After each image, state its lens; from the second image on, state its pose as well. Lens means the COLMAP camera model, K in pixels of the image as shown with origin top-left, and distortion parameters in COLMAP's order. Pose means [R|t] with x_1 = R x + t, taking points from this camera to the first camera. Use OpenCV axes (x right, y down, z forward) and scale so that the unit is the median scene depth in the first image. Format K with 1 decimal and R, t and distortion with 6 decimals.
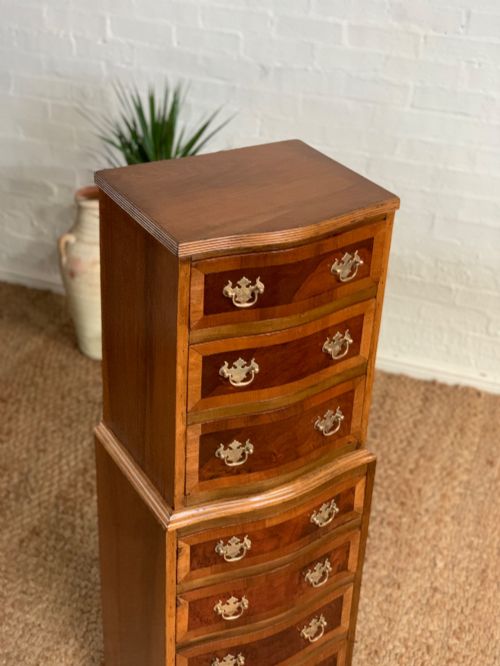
lens RADIAL K [[1005.4, 0, 245.1], [0, 1005.4, 331.3], [0, 0, 1]] dist [0.046645, 0.000000]
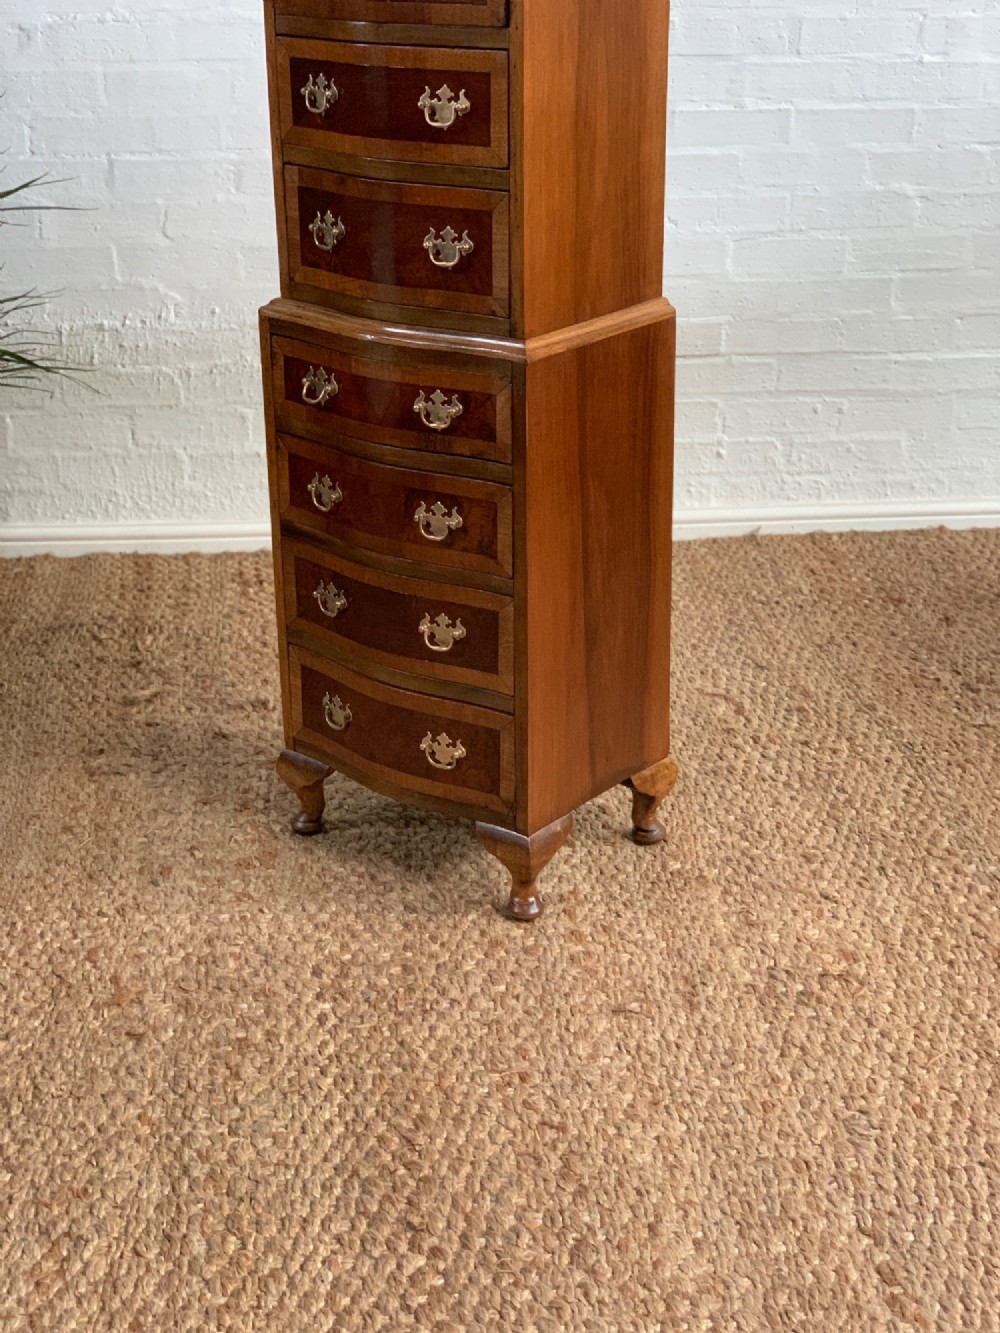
lens RADIAL K [[2012.2, 0, 501.4], [0, 2012.2, 656.7], [0, 0, 1]] dist [0.046645, 0.000000]
pose [[0.905619, -0.192886, 0.377689, -0.308363], [0.242600, 0.966098, -0.088317, 0.319897], [-0.347850, 0.171609, 0.921711, -0.096501]]
